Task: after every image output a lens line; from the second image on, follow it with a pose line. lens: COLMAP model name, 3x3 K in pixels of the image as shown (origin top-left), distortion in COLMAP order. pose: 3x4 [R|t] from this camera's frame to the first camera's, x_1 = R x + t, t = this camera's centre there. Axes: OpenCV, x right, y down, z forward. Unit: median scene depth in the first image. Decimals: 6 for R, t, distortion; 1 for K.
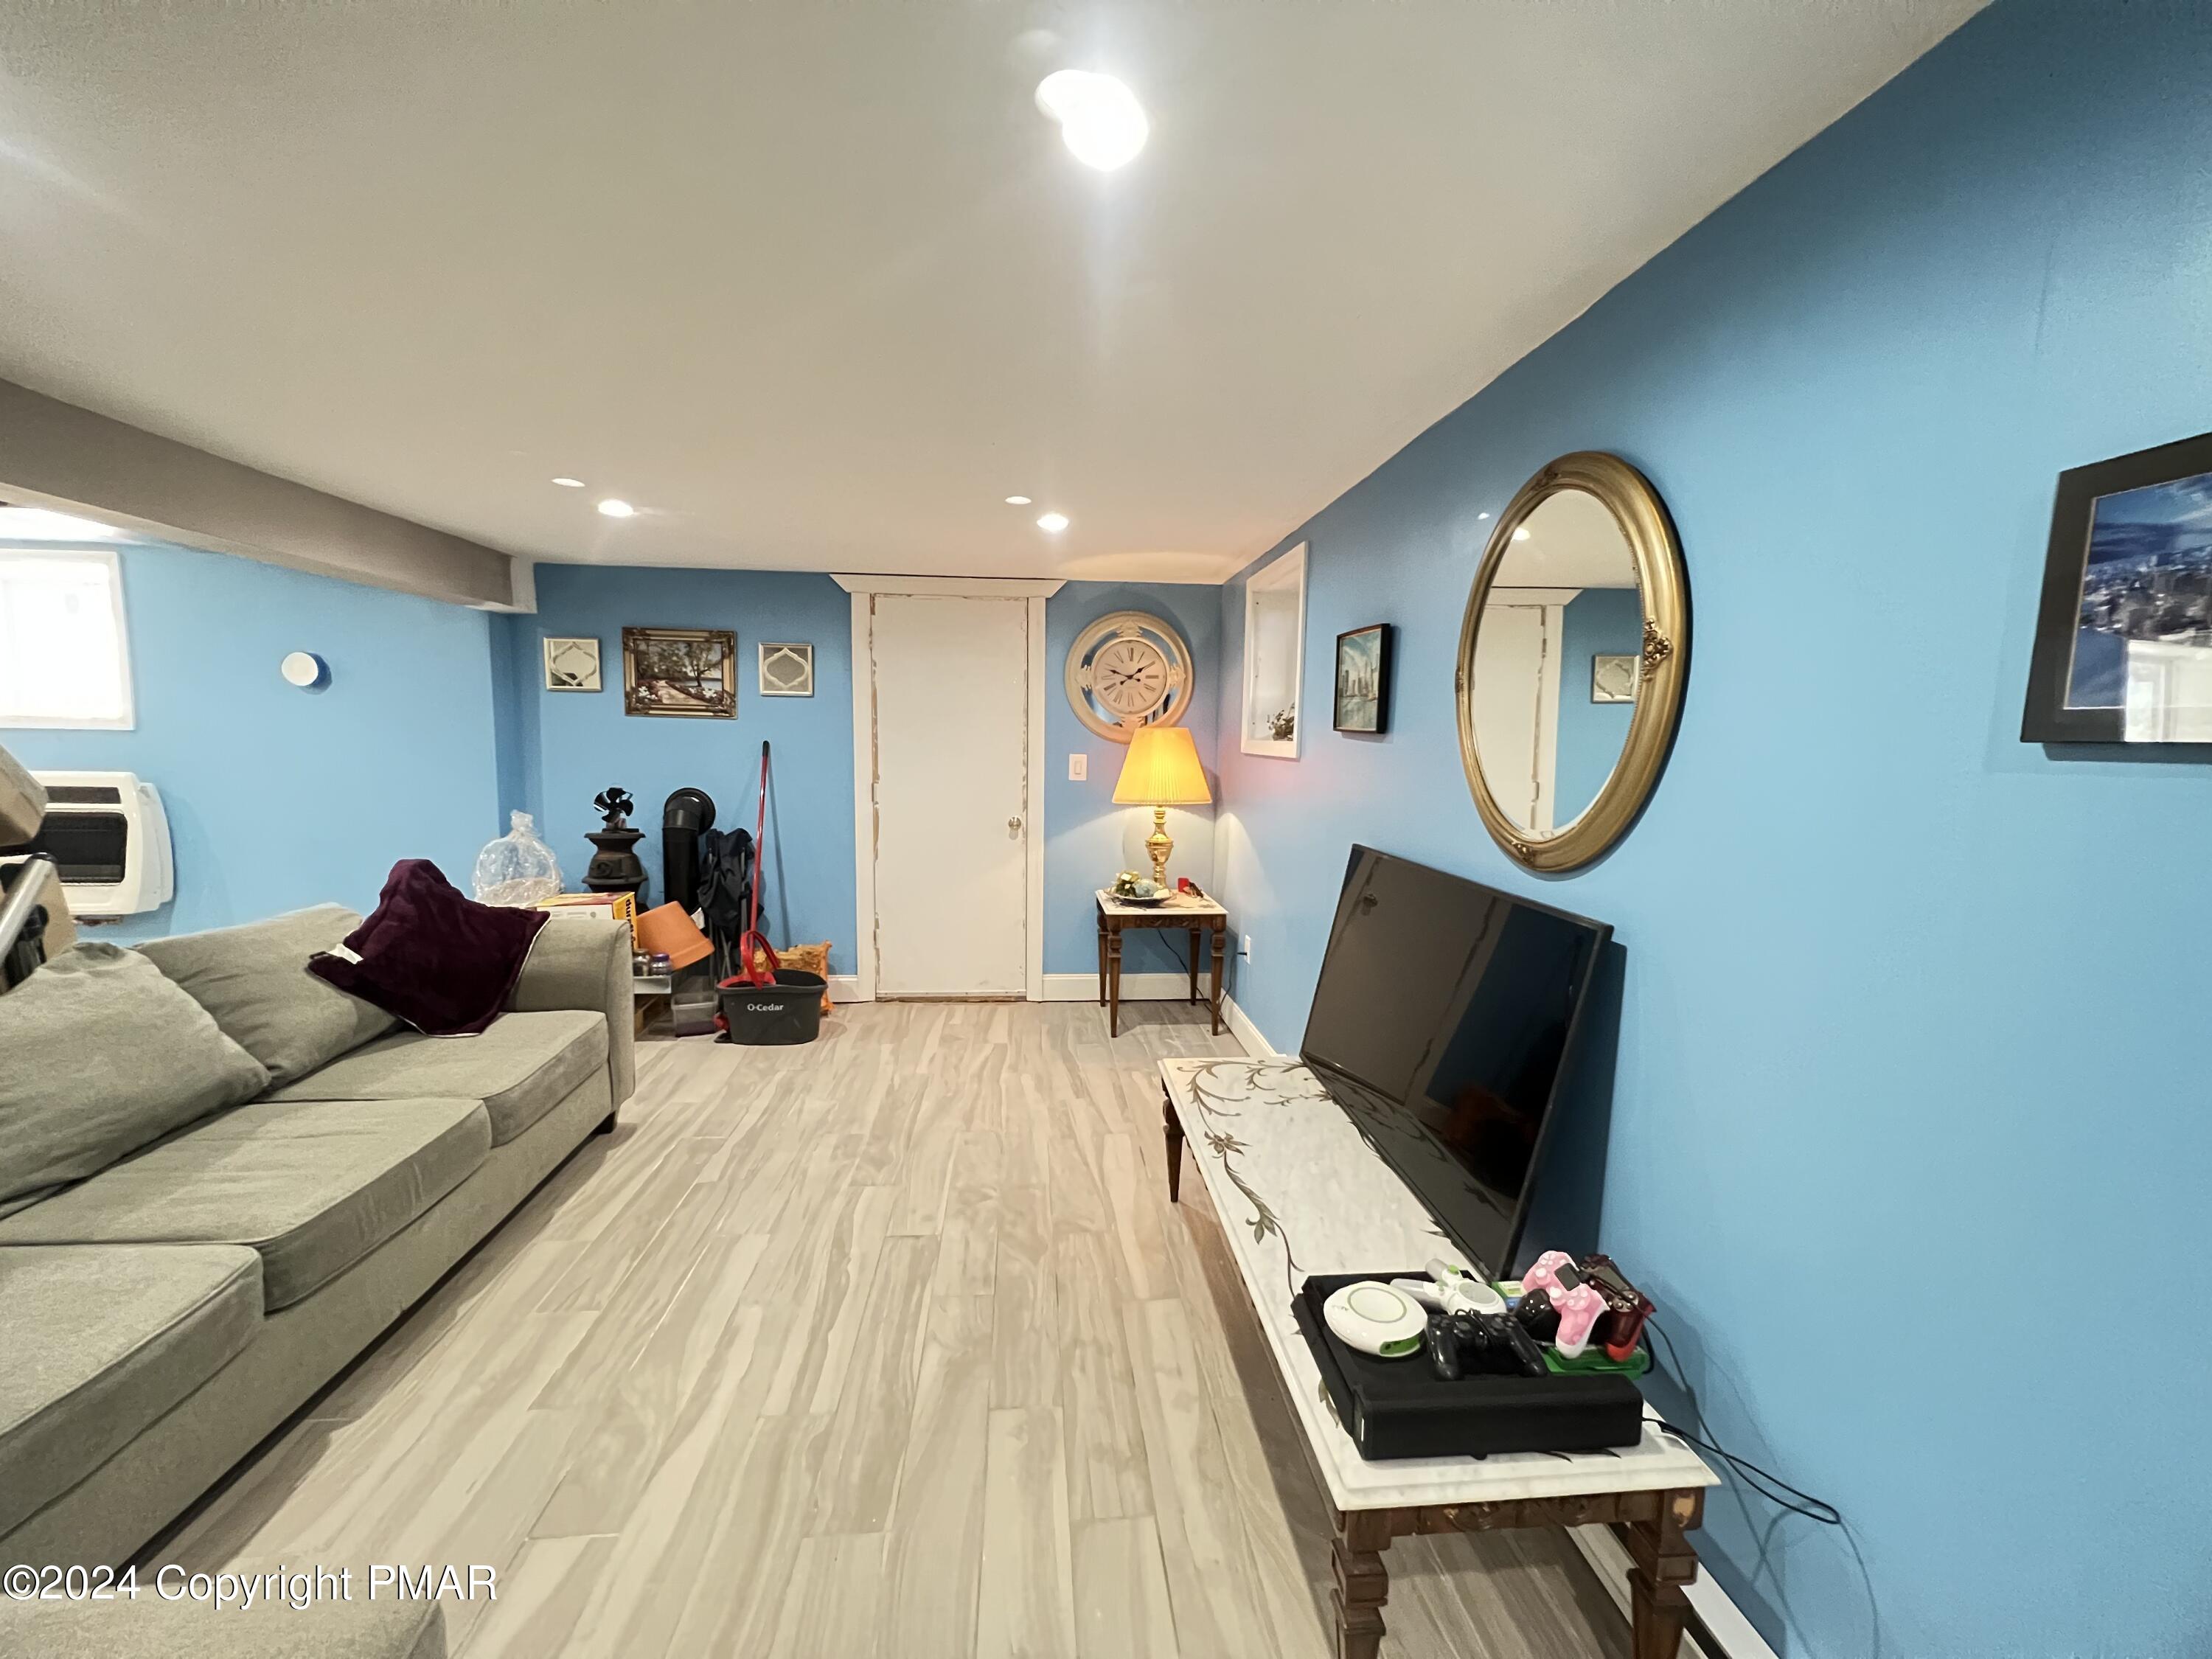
lens RADIAL K [[887.3, 0, 1102.9], [0, 887.3, 827.0], [0, 0, 1]] dist [0.001831, 0.000195]
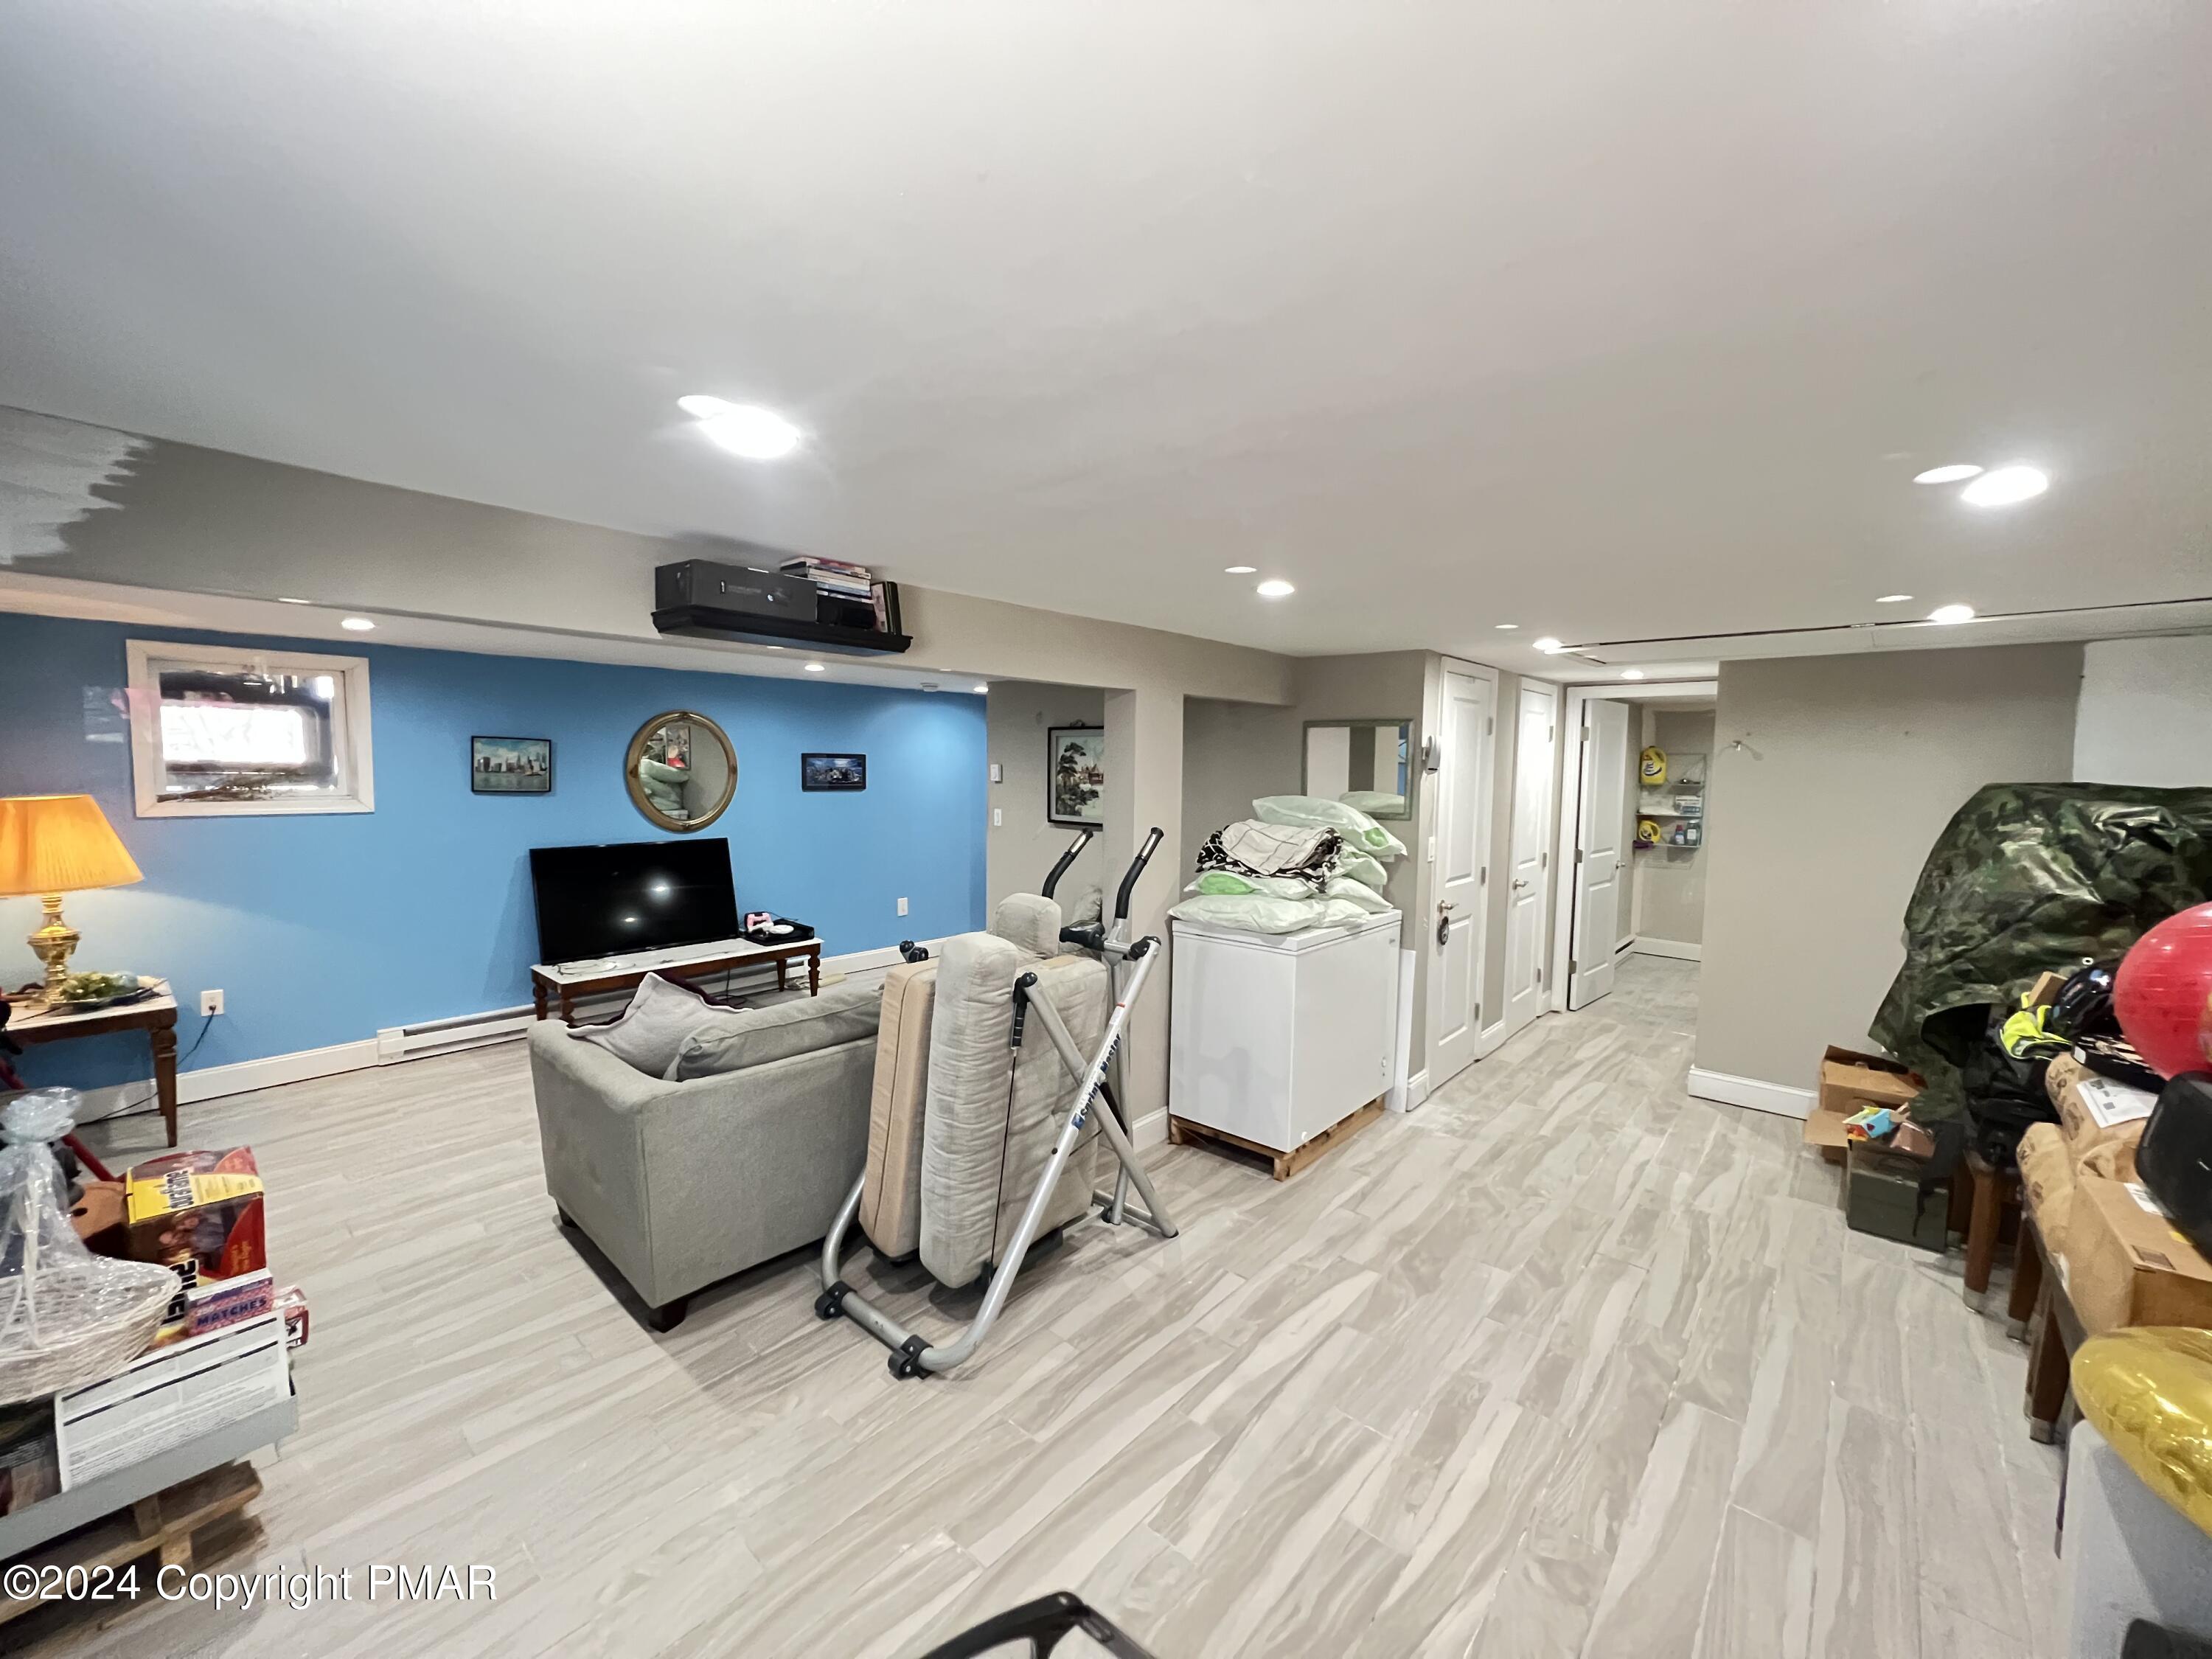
lens RADIAL K [[887.3, 0, 1106.6], [0, 887.3, 825.5], [0, 0, 1]] dist [0.001831, 0.000195]
pose [[-0.685300, -0.085132, 0.723268, -1.482984], [0.042659, 0.986746, 0.156564, -0.212699], [-0.727010, 0.138148, -0.672586, 1.042793]]
